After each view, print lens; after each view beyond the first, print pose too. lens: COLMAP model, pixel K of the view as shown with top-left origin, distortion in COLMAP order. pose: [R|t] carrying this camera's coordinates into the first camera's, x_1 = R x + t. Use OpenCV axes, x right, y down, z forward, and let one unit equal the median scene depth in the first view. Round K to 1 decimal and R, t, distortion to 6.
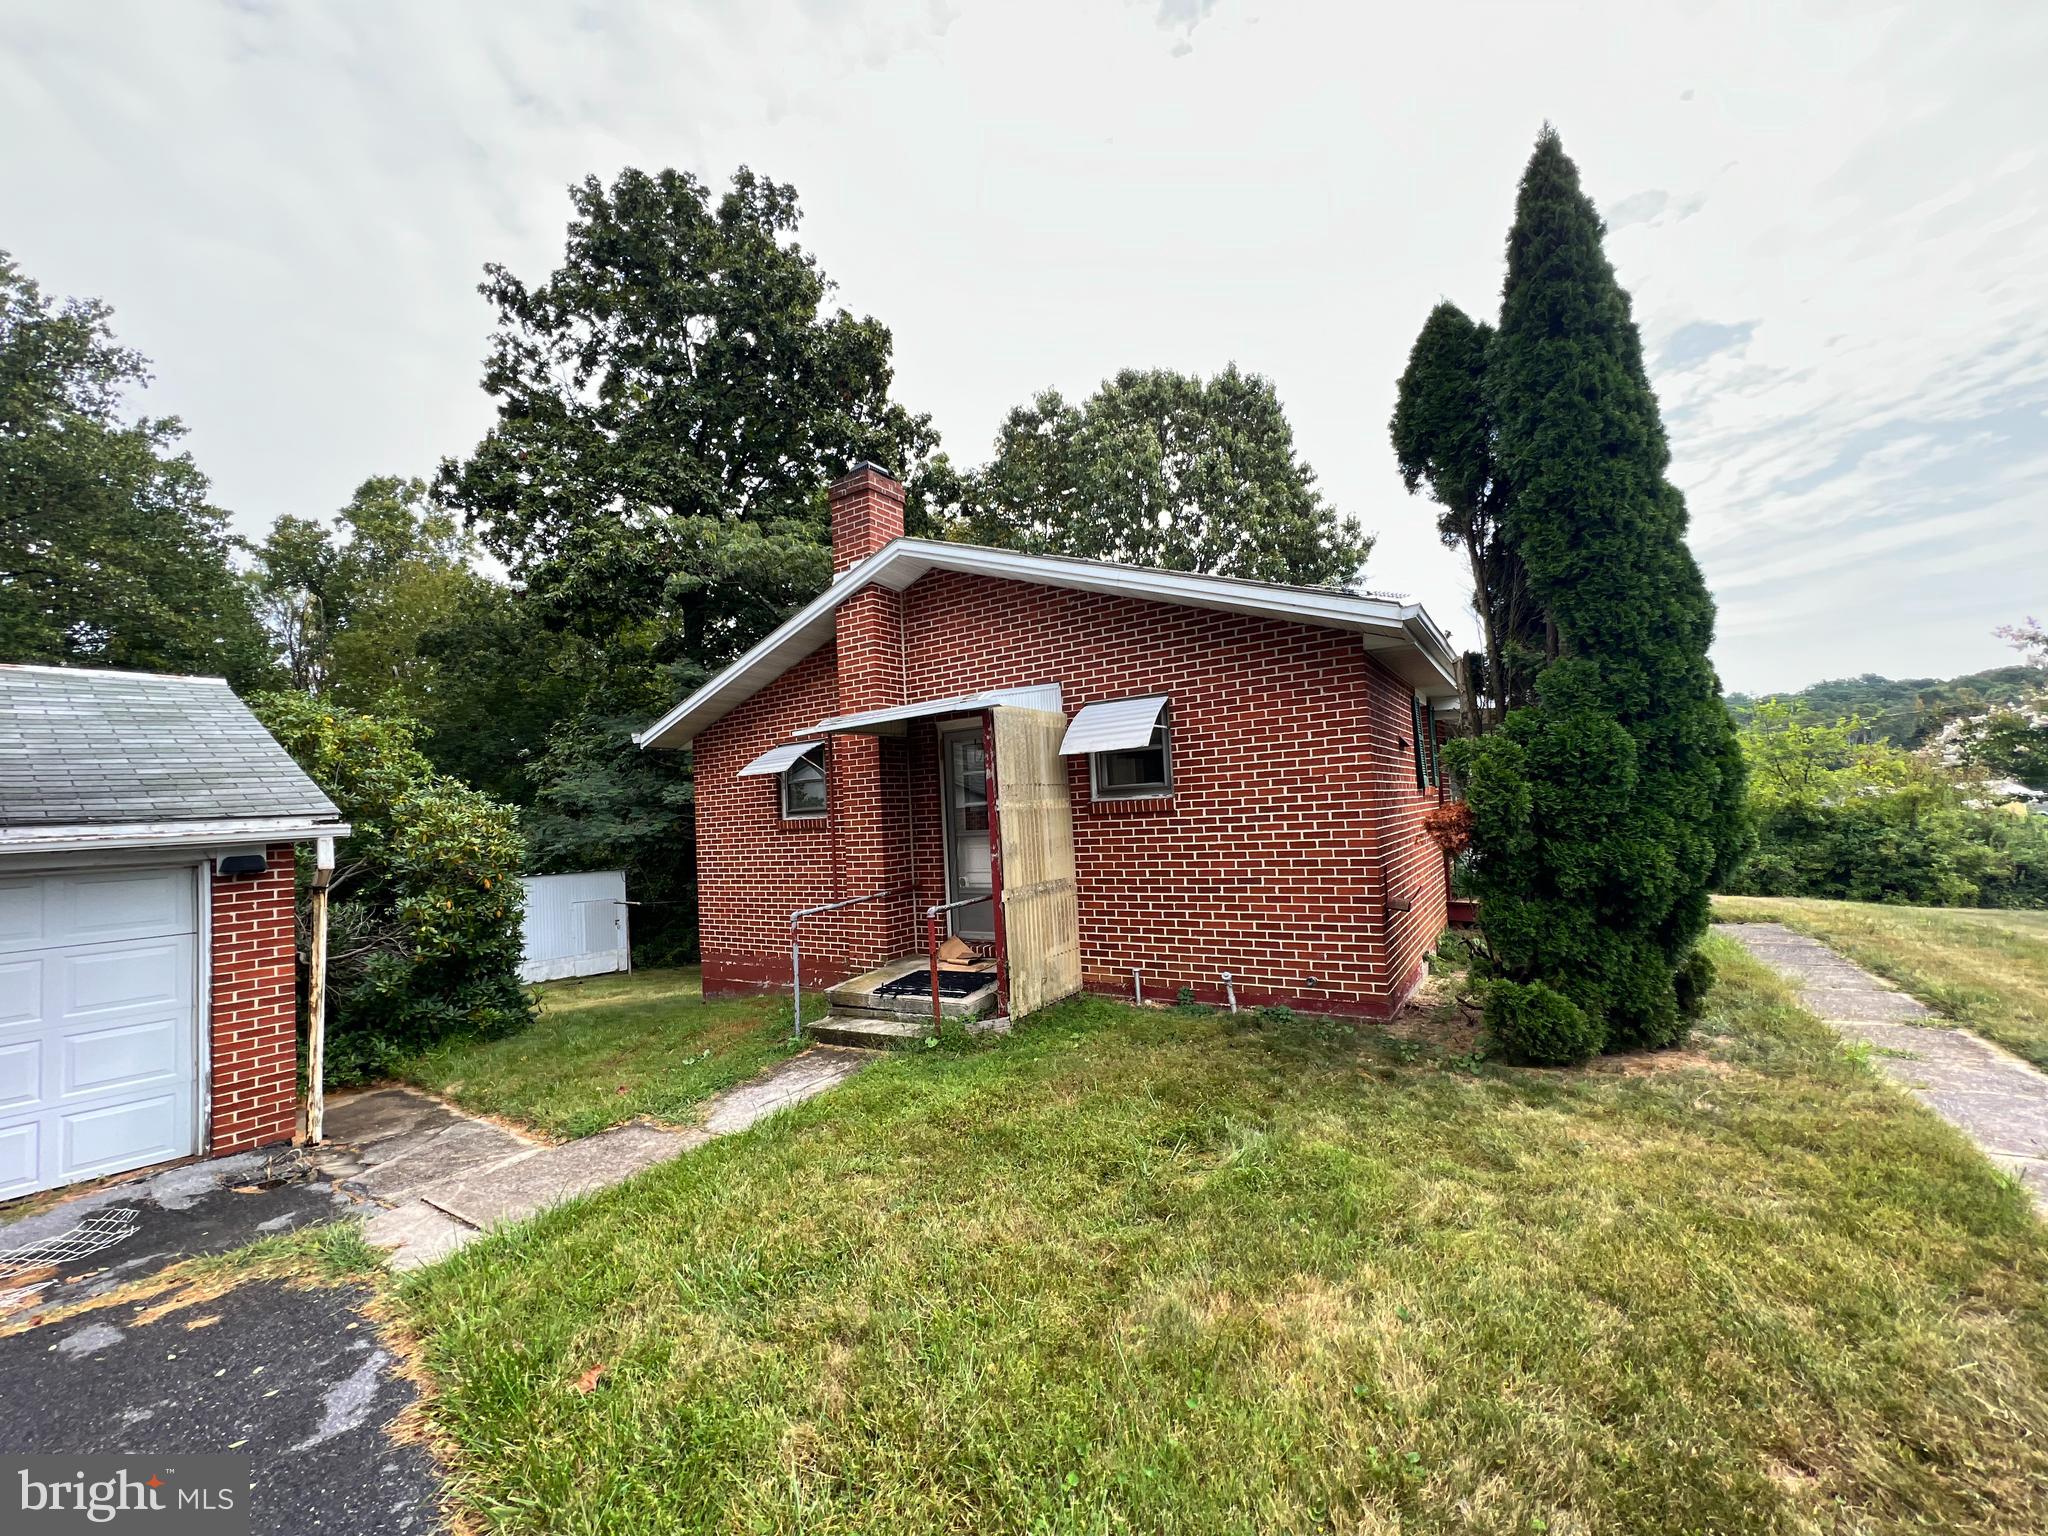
lens RADIAL K [[822.3, 0, 1034.4], [0, 822.3, 762.7], [0, 0, 1]] dist [0.002160, -0.000204]
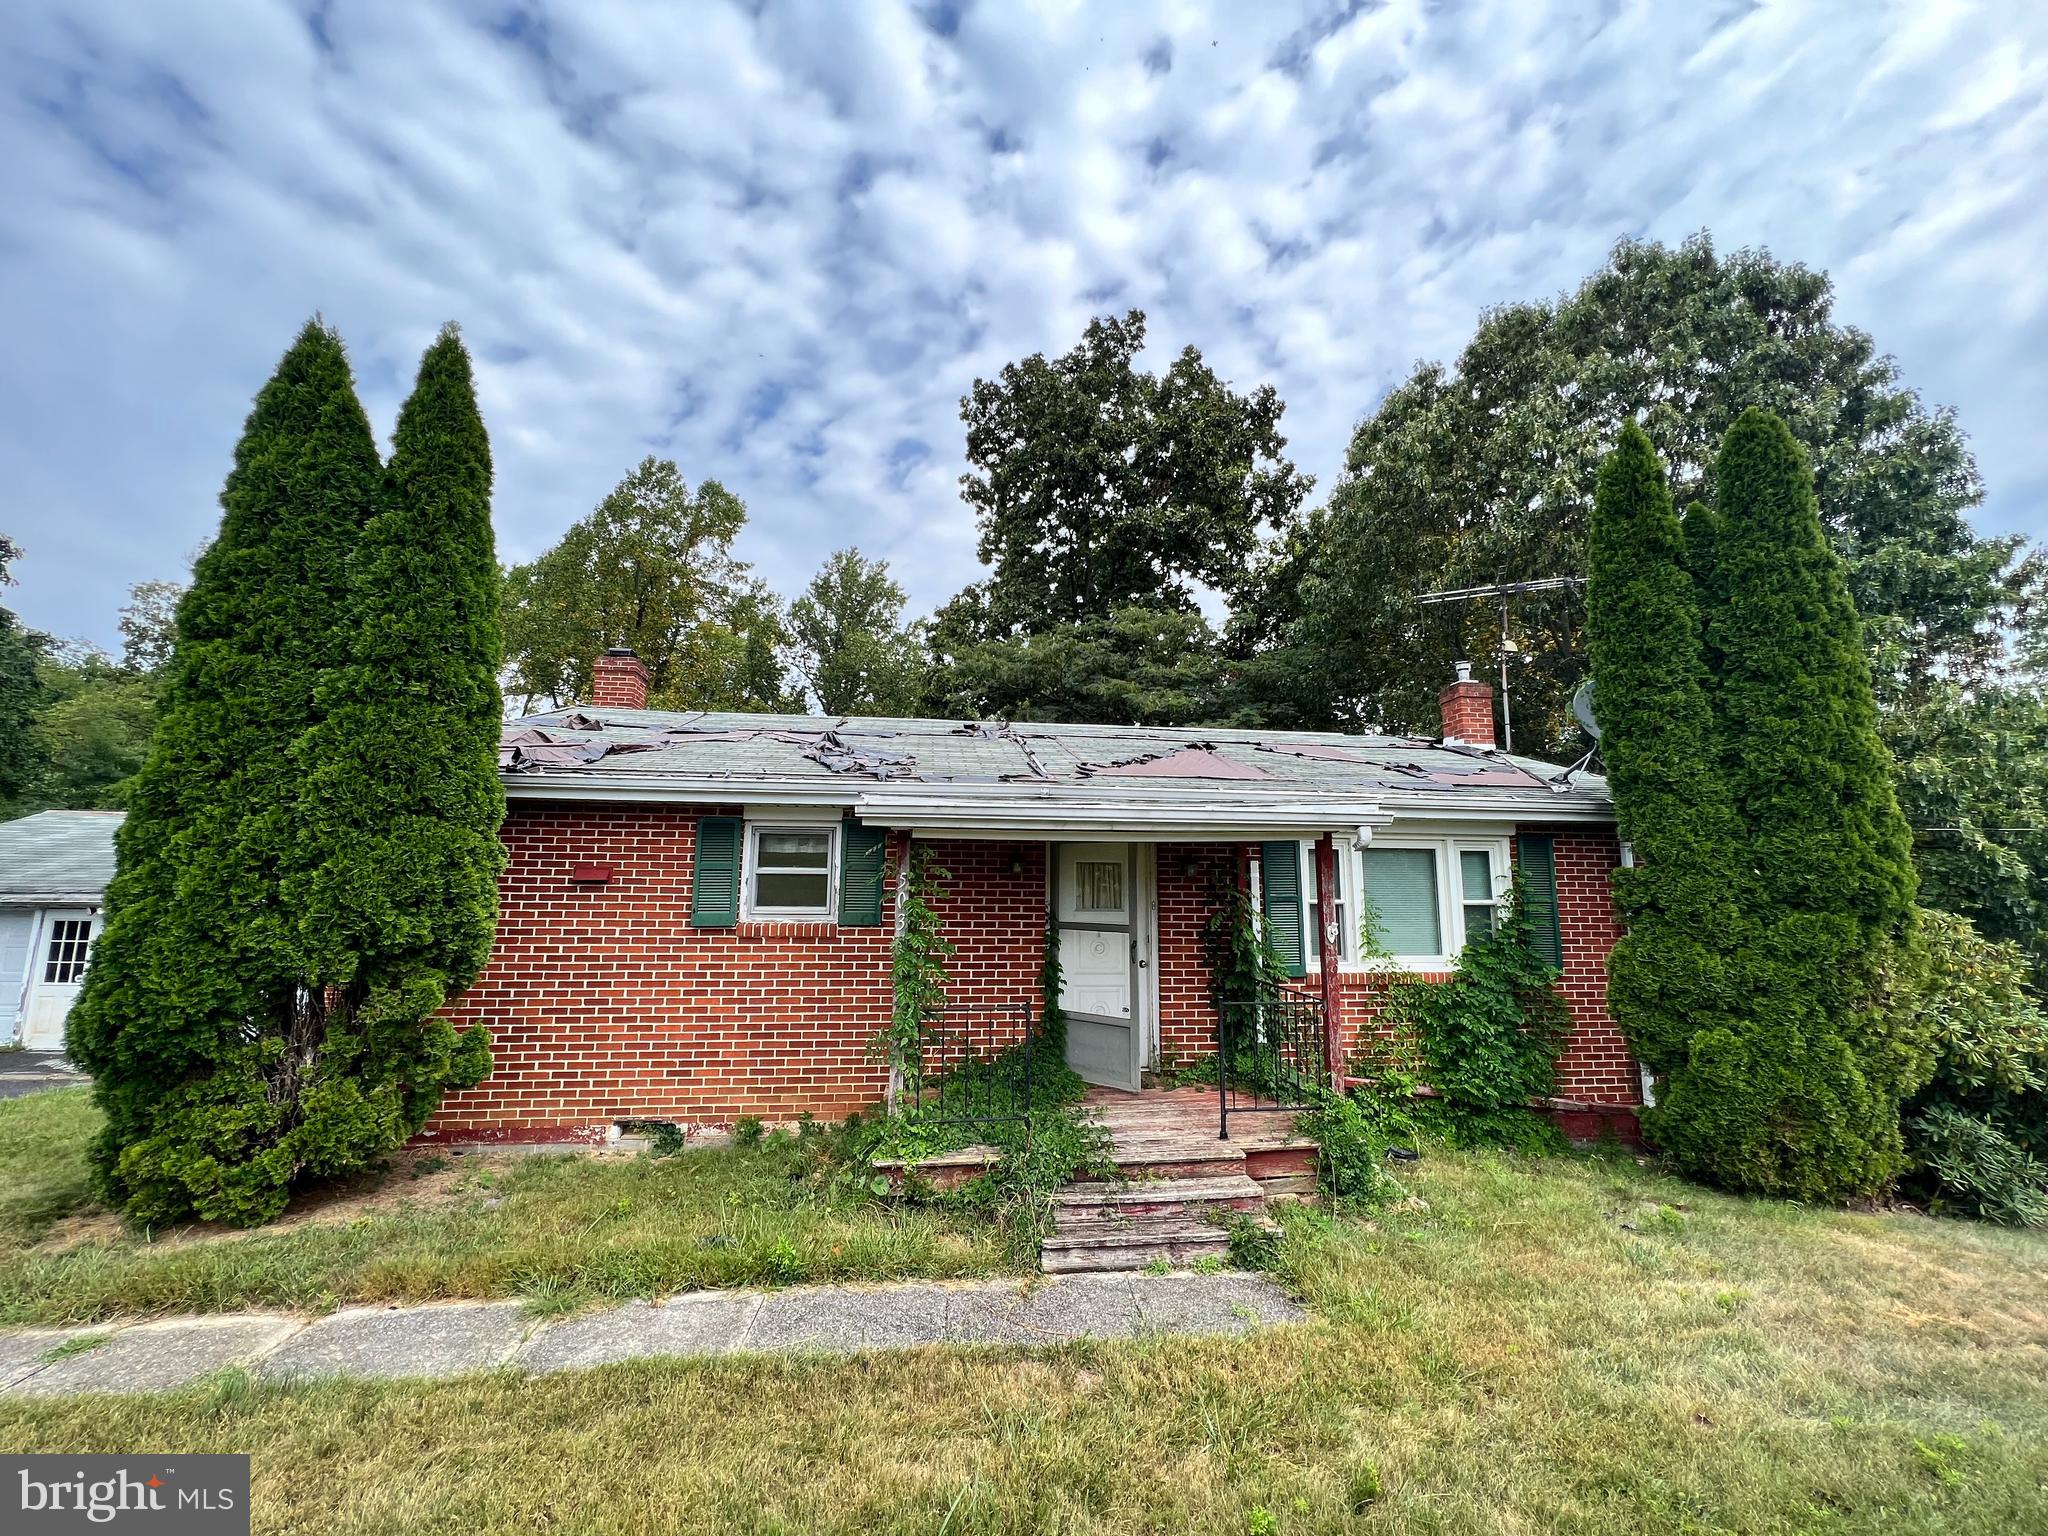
lens RADIAL K [[812.3, 0, 1024.0], [0, 812.3, 768.0], [0, 0, 1]] dist [0.000249, -0.000140]
pose [[0.642896, -0.051591, -0.764214, 1.079499], [0.007909, 0.998123, -0.060728, -0.068646], [0.765913, 0.032997, 0.642097, 0.564791]]
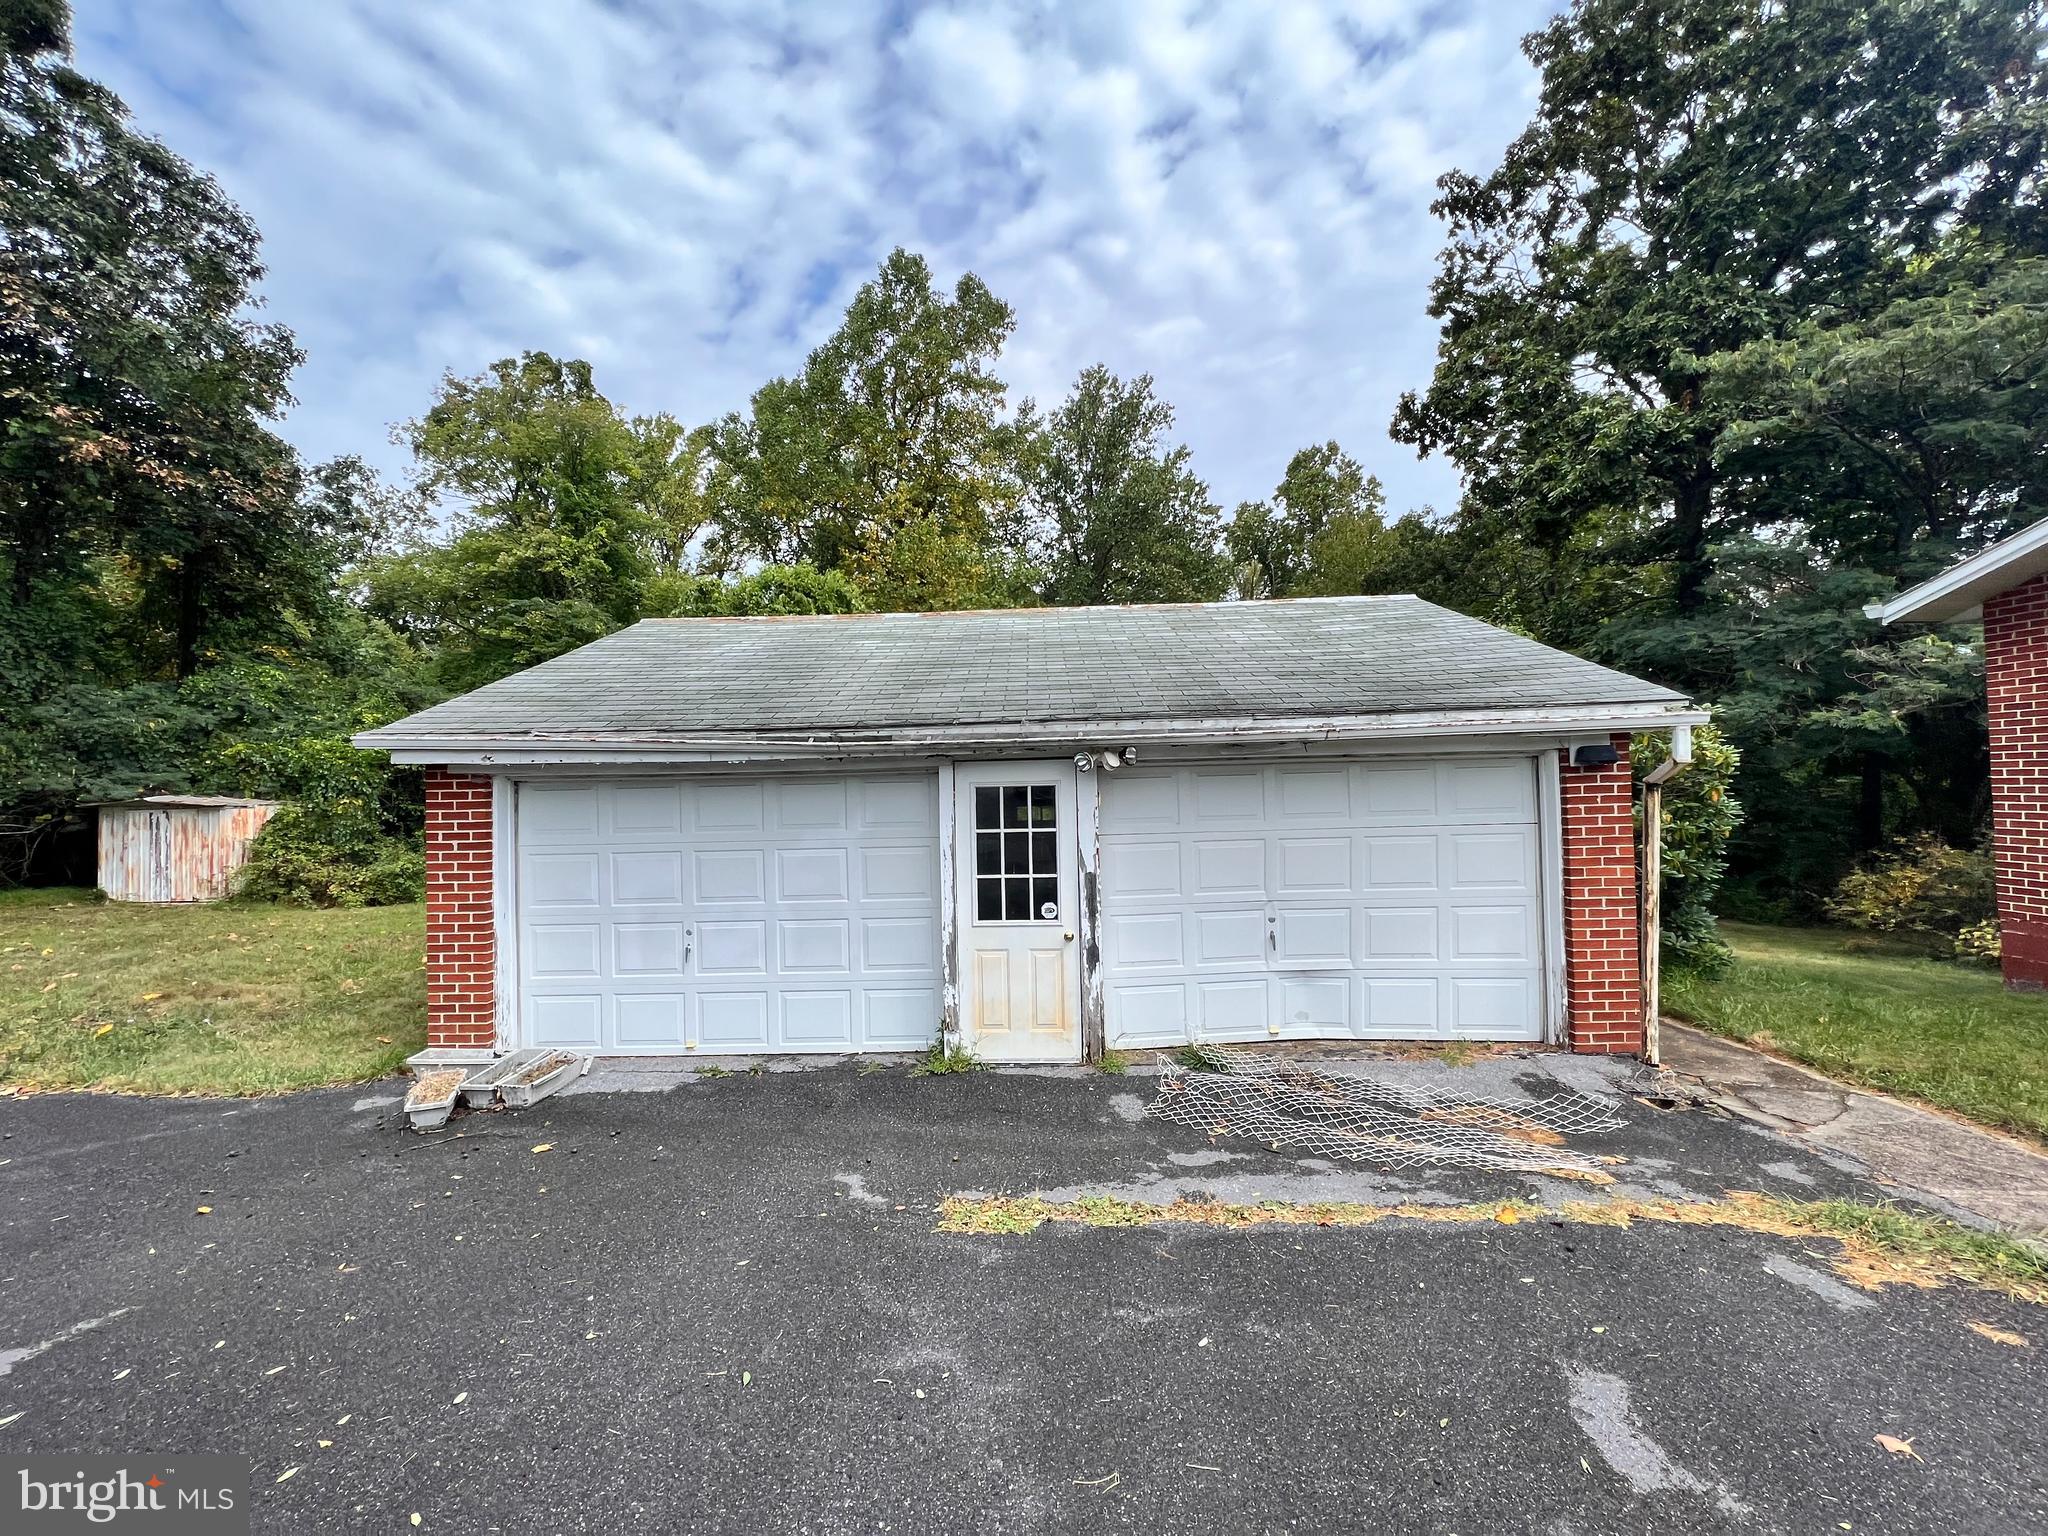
lens RADIAL K [[817.5, 0, 1010.7], [0, 817.5, 763.6], [0, 0, 1]] dist [-0.001177, -0.000090]
pose [[0.561406, 0.019466, -0.827312, -0.320078], [0.047555, 0.997312, 0.055737, 0.028460], [0.826173, -0.070634, 0.558971, -0.039899]]
